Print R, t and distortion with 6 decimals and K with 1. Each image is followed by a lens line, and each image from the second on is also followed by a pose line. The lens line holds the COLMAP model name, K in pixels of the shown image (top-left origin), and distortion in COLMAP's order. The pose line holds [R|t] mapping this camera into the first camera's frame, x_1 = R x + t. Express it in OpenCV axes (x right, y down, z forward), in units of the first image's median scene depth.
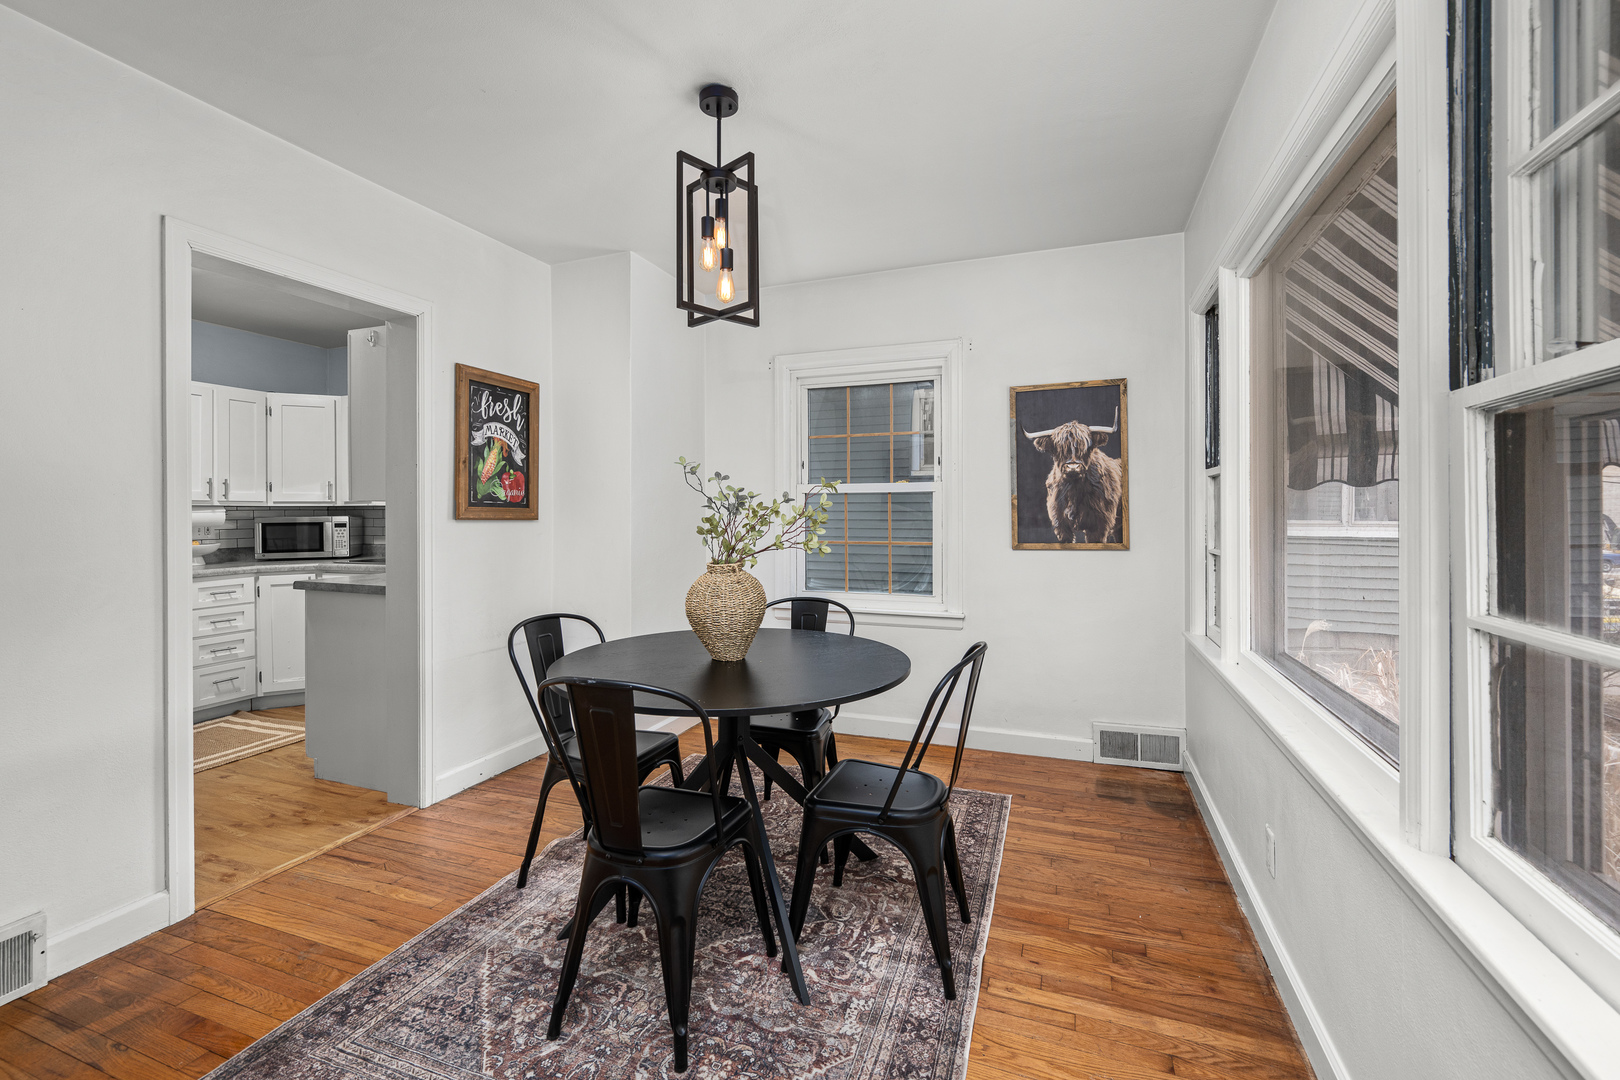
lens RADIAL K [[673.2, 0, 814.5], [0, 673.2, 527.9], [0, 0, 1]] dist [0.002907, 0.000302]
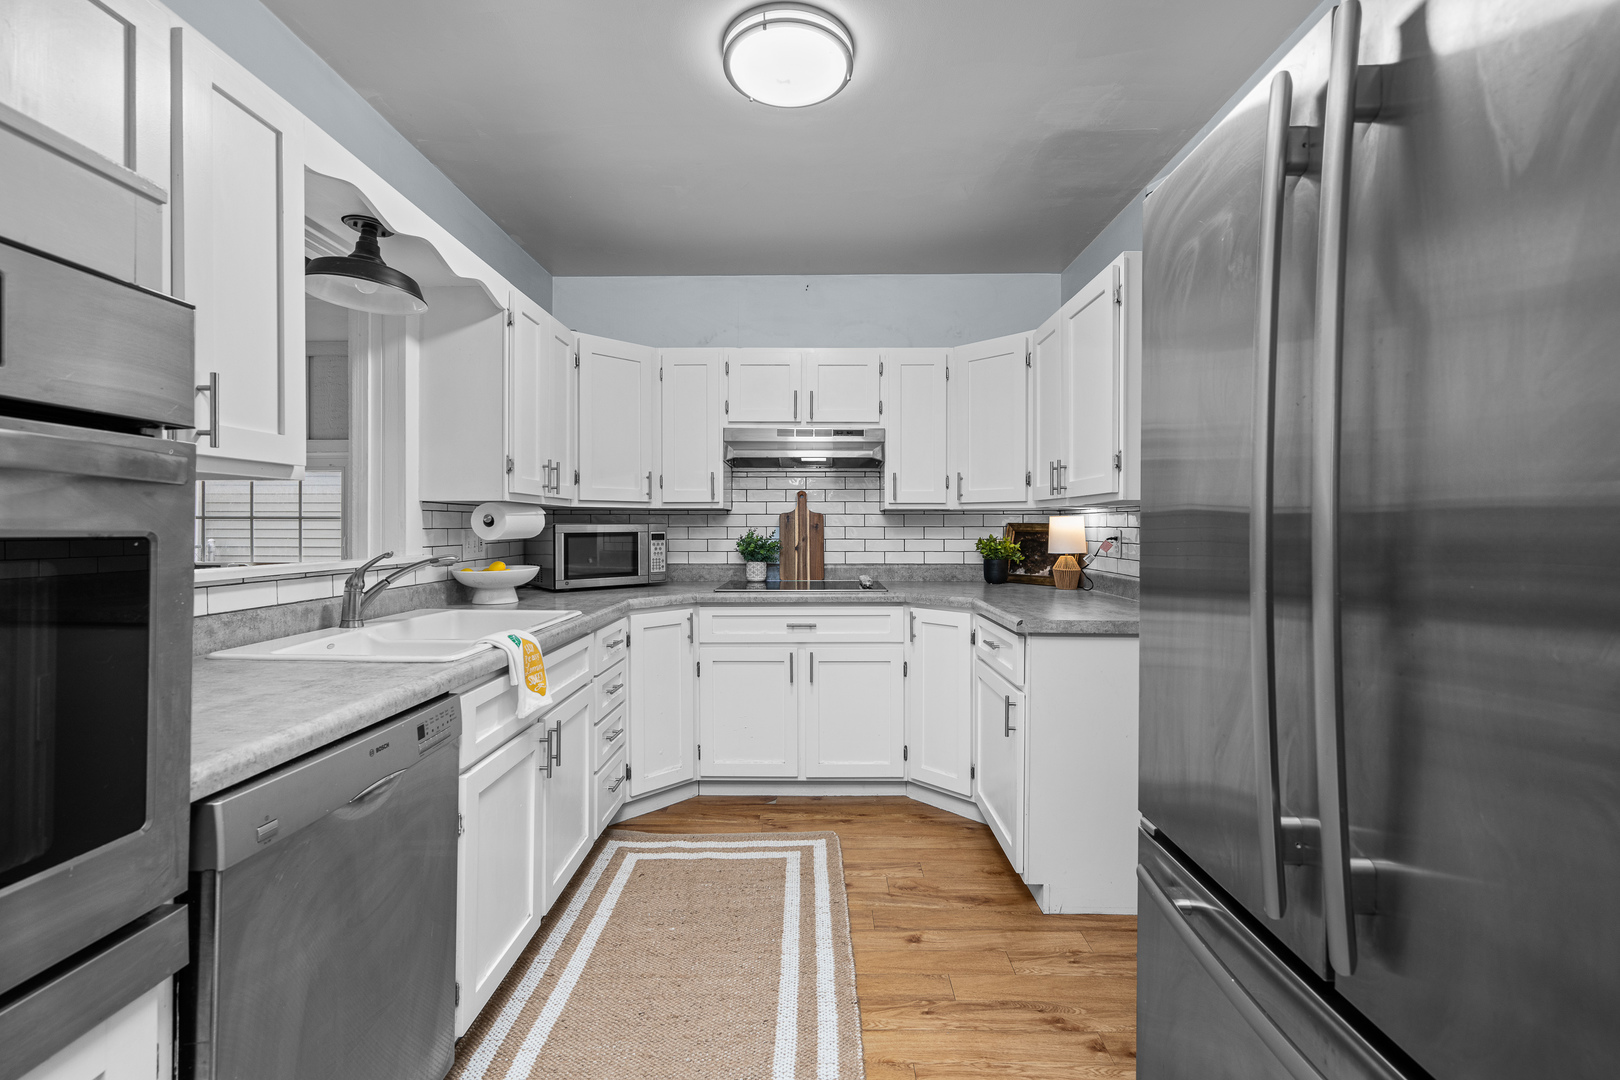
lens RADIAL K [[673.2, 0, 815.3], [0, 673.2, 531.6], [0, 0, 1]] dist [0.002907, 0.000302]
pose [[0.931083, 0.009263, 0.364691, -0.814440], [-0.010471, 0.999944, 0.001336, -0.011748], [-0.364658, -0.005062, 0.931128, 0.300401]]
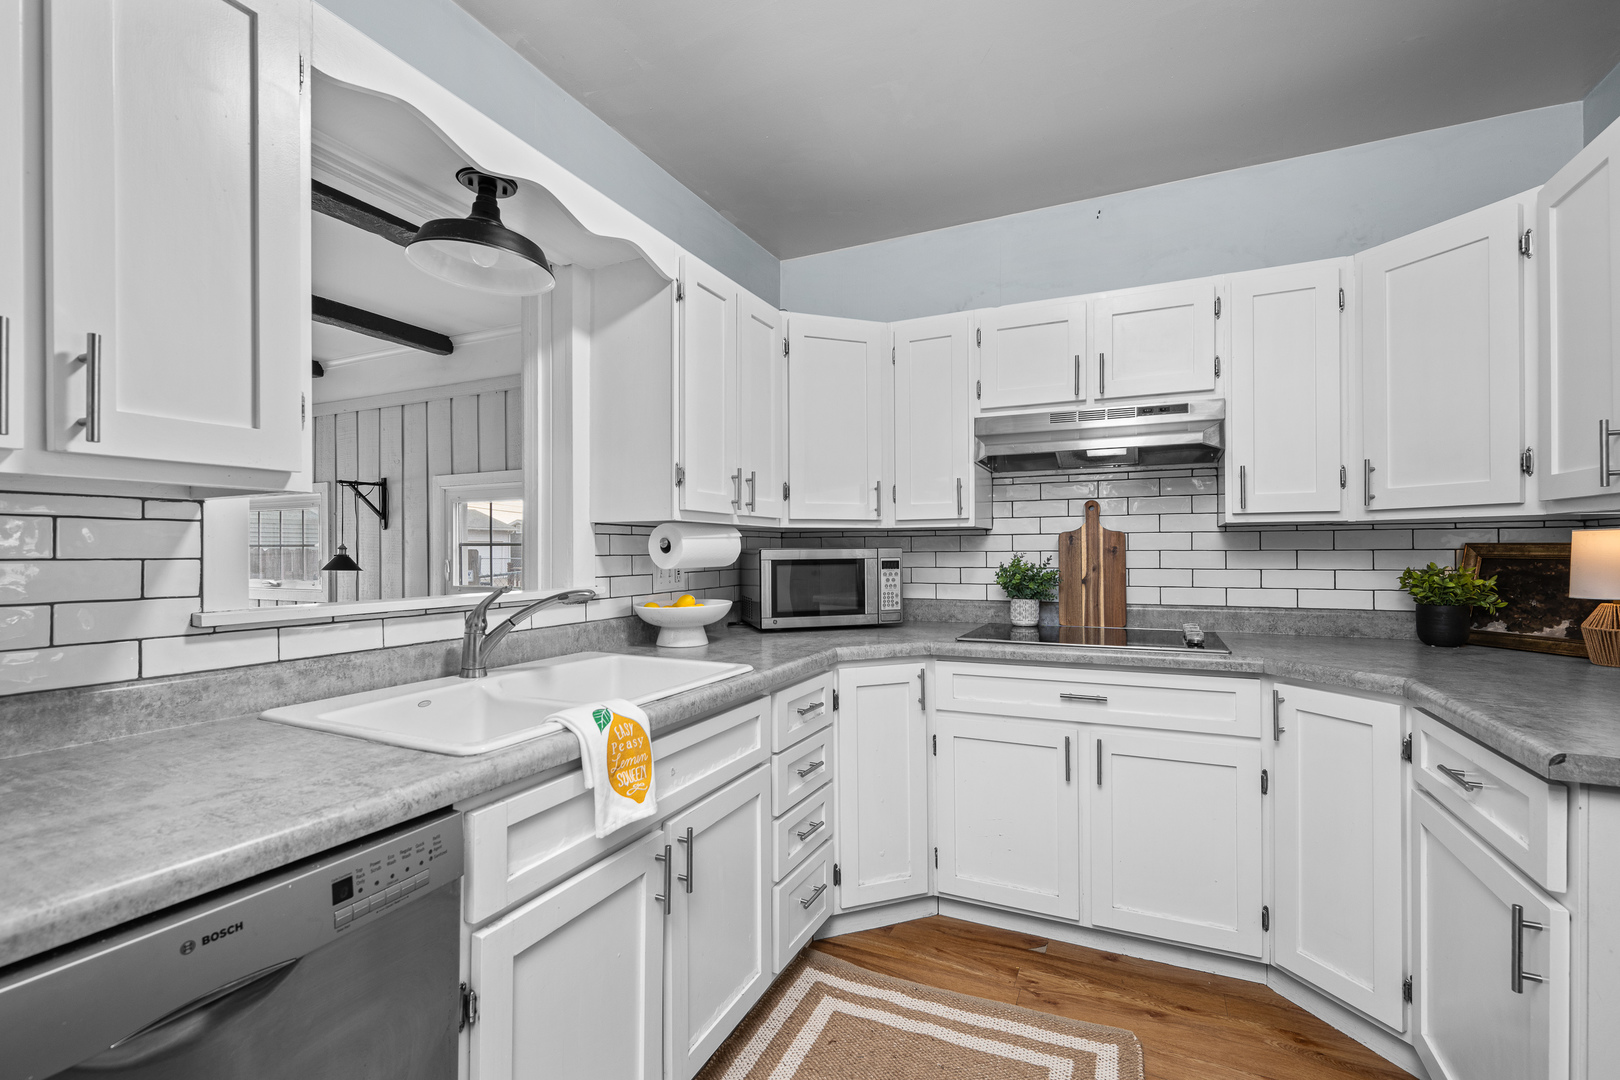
lens RADIAL K [[673.2, 0, 839.1], [0, 673.2, 550.8], [0, 0, 1]] dist [0.002907, 0.000302]
pose [[0.998495, 0.007783, -0.054287, -0.723230], [-0.007860, 0.999968, -0.001194, -0.013956], [0.054276, 0.001619, 0.998525, 0.465751]]
